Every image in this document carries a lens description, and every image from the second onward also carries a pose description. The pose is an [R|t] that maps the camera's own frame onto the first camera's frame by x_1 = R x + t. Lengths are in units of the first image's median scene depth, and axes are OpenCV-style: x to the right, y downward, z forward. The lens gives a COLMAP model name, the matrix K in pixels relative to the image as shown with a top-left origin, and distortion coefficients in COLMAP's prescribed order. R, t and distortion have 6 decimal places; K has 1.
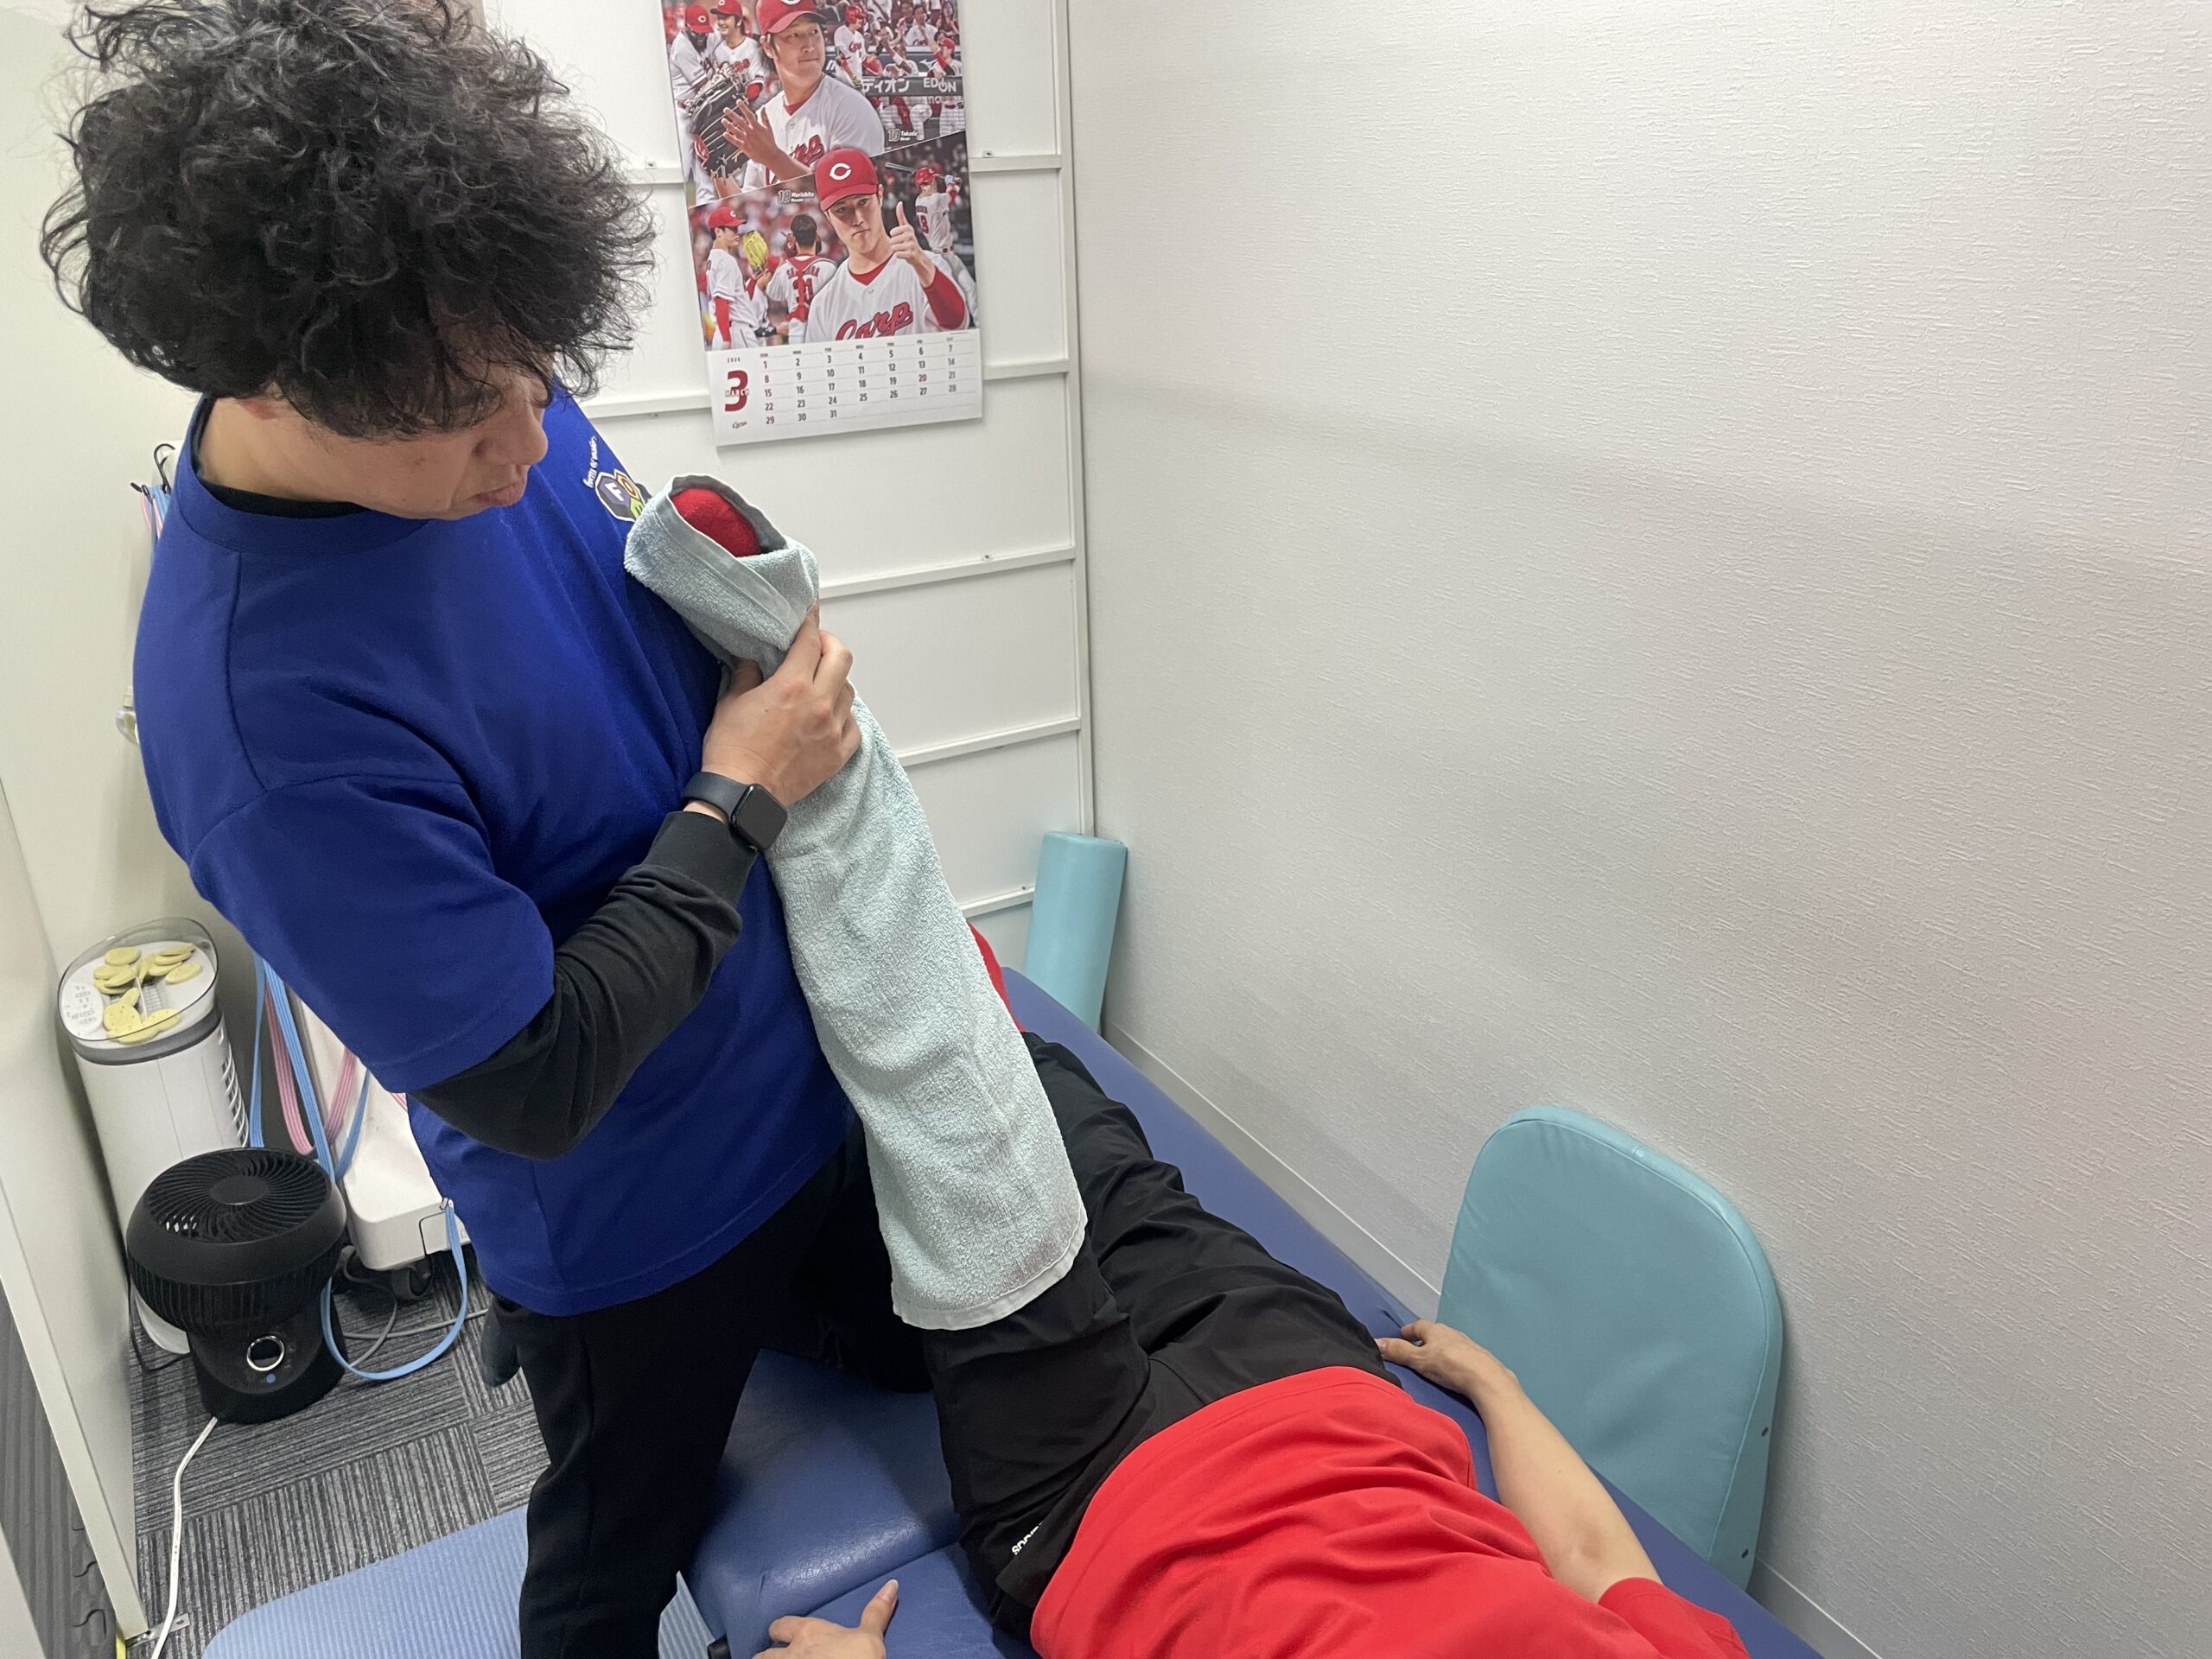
lens RADIAL K [[1695.8, 0, 1108.2], [0, 1695.8, 843.9], [0, 0, 1]] dist [0.042747, -0.055527]
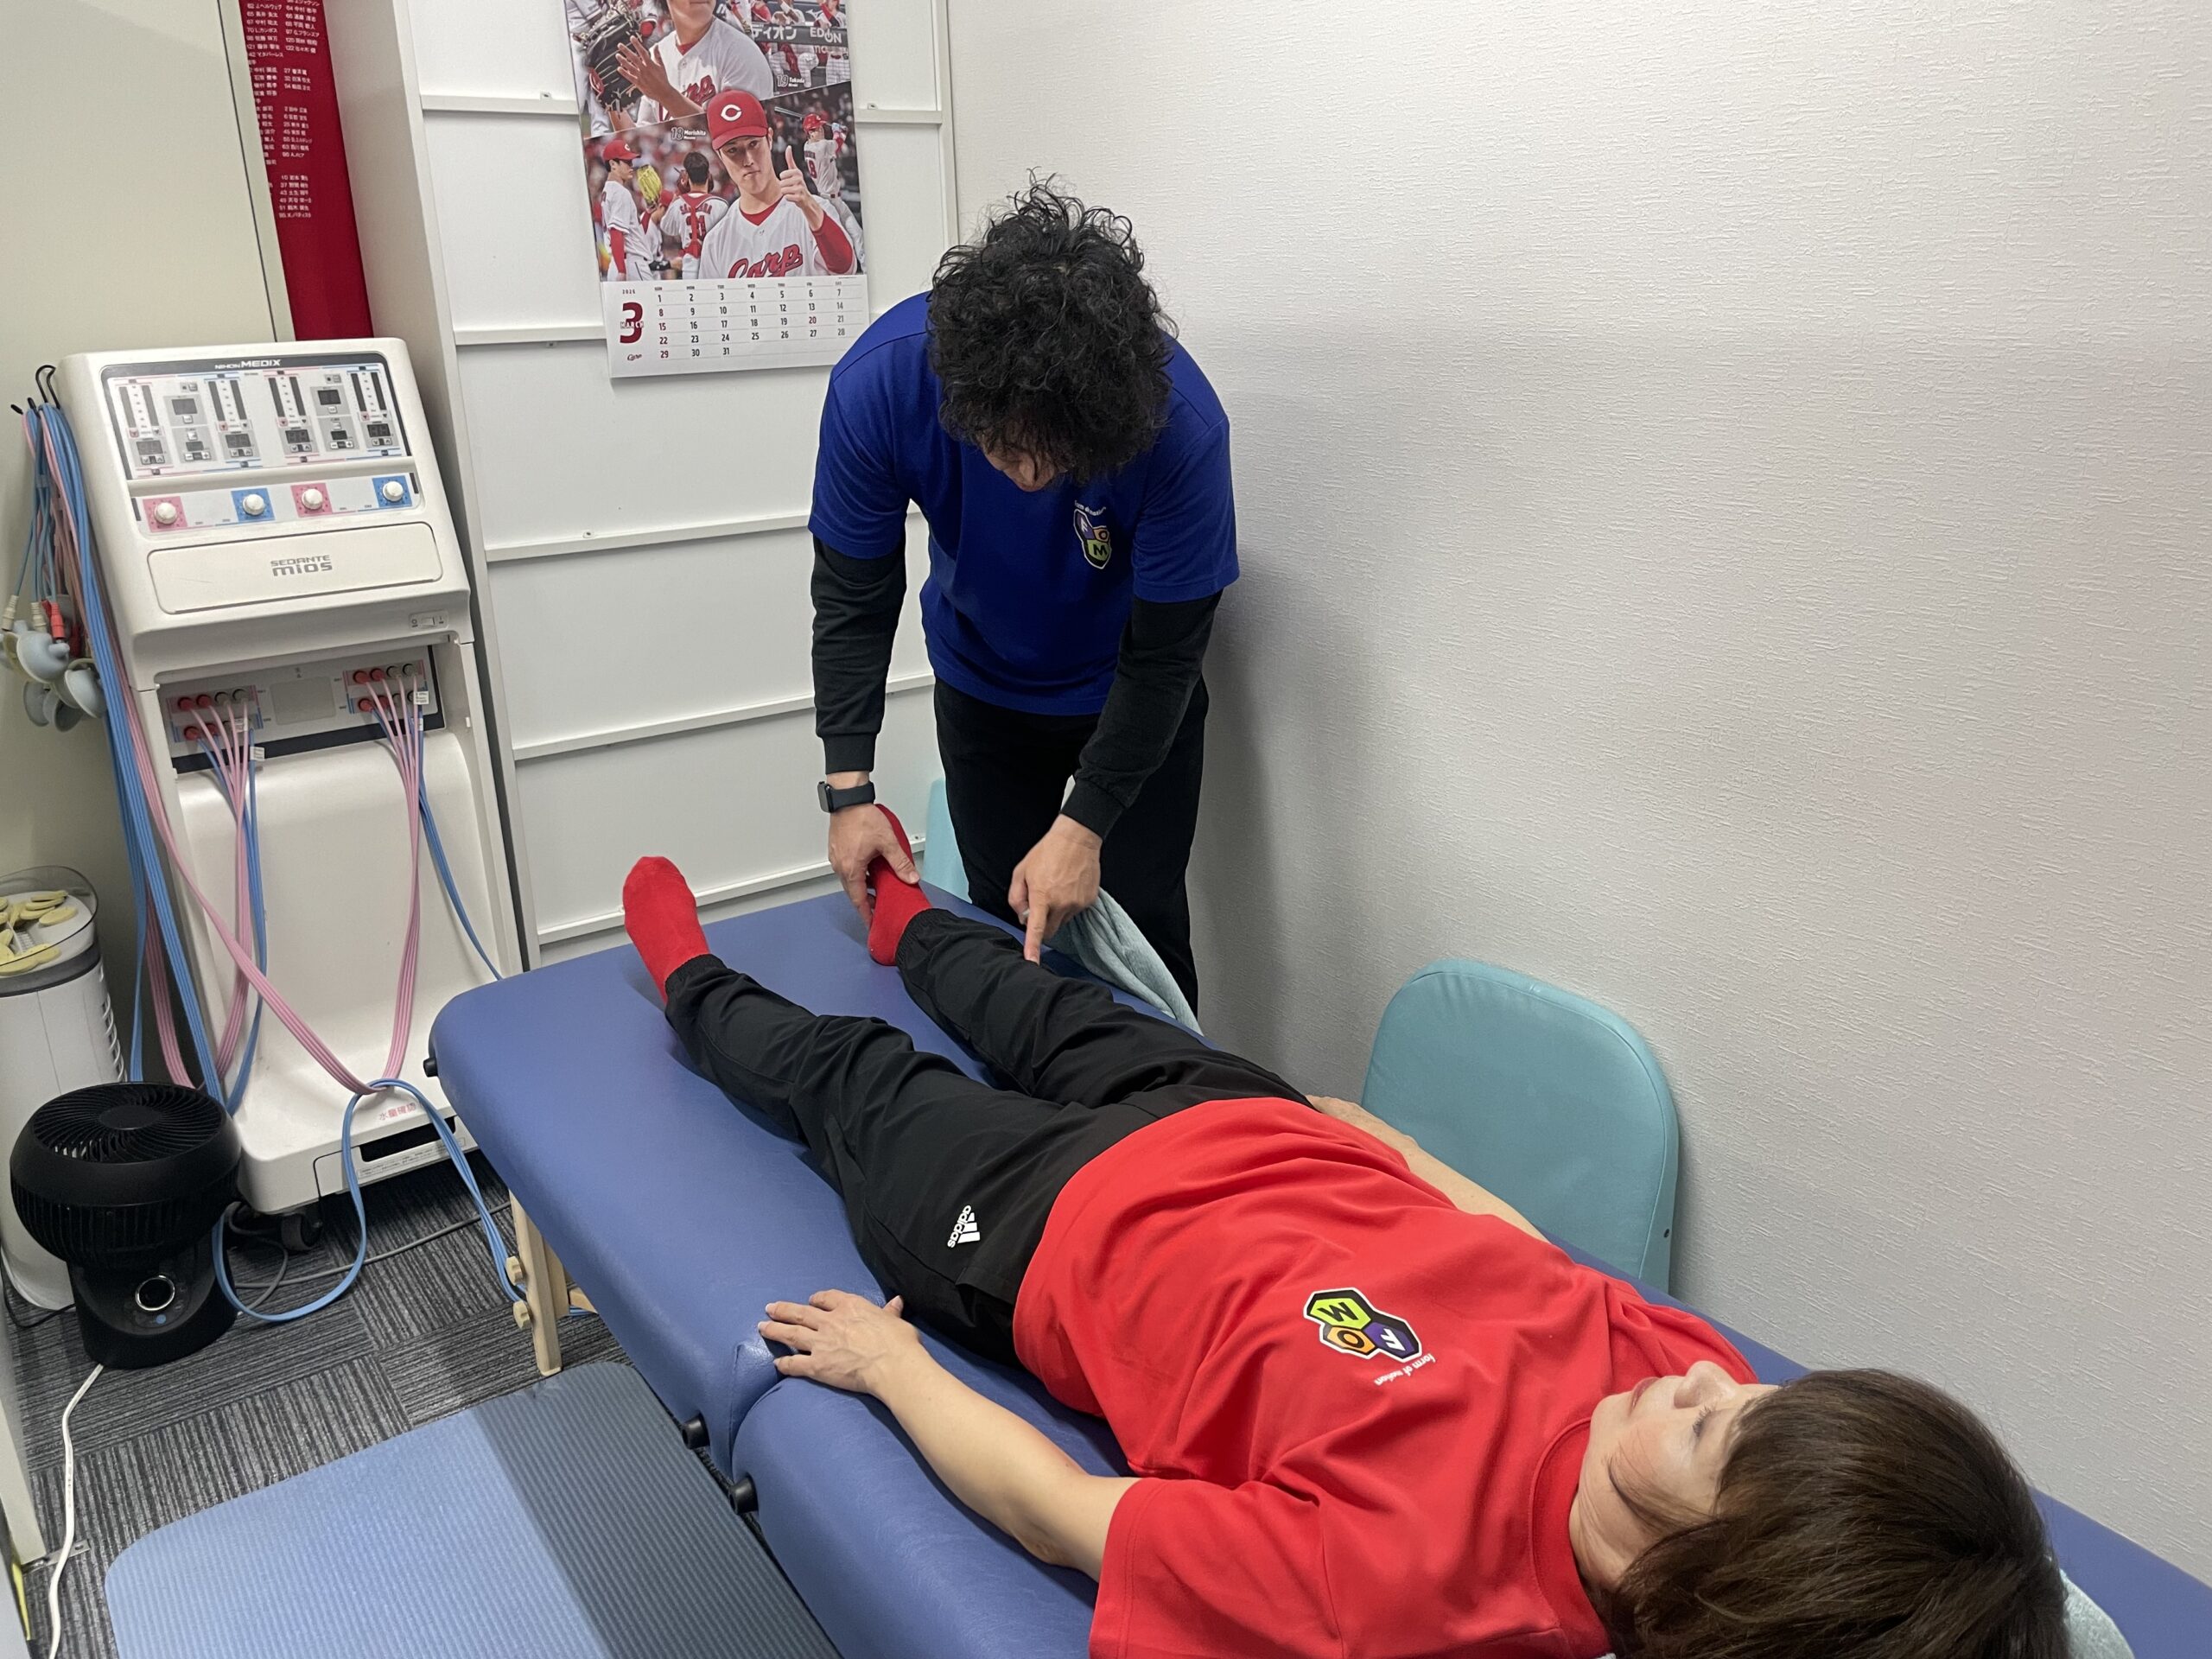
lens RADIAL K [[1695.8, 0, 1108.2], [0, 1695.8, 843.9], [0, 0, 1]] dist [0.042747, -0.055527]
pose [[0.995215, -0.026088, 0.094166, -0.039093], [0.030648, 0.998410, -0.047309, 0.102142], [-0.092782, 0.049968, 0.994432, -0.023948]]
